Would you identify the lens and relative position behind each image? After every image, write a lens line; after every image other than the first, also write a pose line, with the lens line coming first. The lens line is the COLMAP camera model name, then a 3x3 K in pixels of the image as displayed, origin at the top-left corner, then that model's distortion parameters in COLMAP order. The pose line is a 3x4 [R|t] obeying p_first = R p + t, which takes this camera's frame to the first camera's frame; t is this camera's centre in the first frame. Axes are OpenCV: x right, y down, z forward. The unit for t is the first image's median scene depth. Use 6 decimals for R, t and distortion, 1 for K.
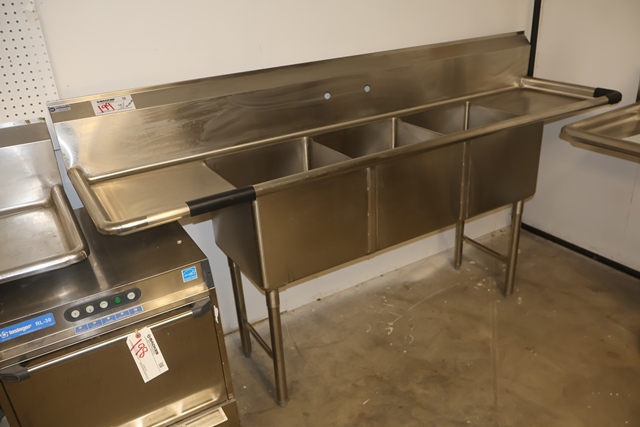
lens RADIAL K [[537.8, 0, 320.0], [0, 537.8, 213.5], [0, 0, 1]] dist [-0.008056, 0.003618]
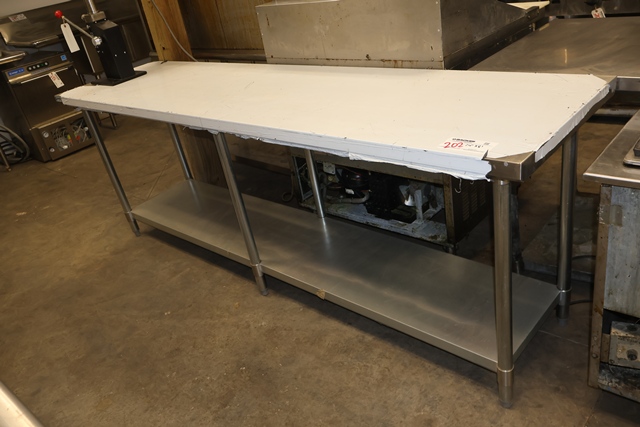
lens RADIAL K [[537.8, 0, 320.0], [0, 537.8, 213.5], [0, 0, 1]] dist [-0.008056, 0.003618]
pose [[0.951320, -0.242067, 0.190774, 0.139113], [0.240169, 0.970158, 0.033364, 0.481275], [-0.193157, 0.014079, 0.981067, -0.904726]]
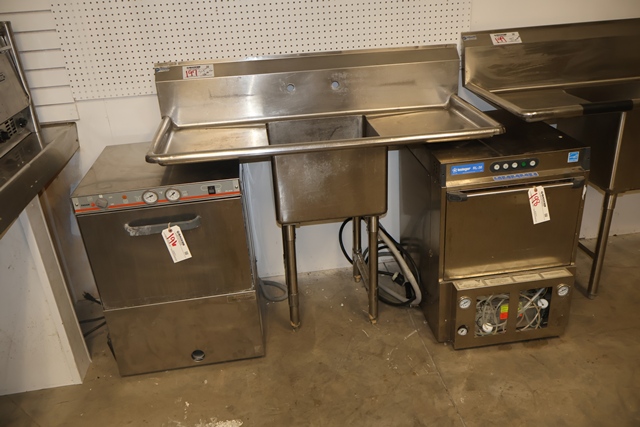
lens RADIAL K [[537.8, 0, 320.0], [0, 537.8, 213.5], [0, 0, 1]] dist [-0.008056, 0.003618]
pose [[0.917747, 0.164760, -0.361378, -0.121870], [-0.156251, 0.986302, 0.052865, 0.108849], [0.365138, 0.007949, 0.930919, -0.192843]]
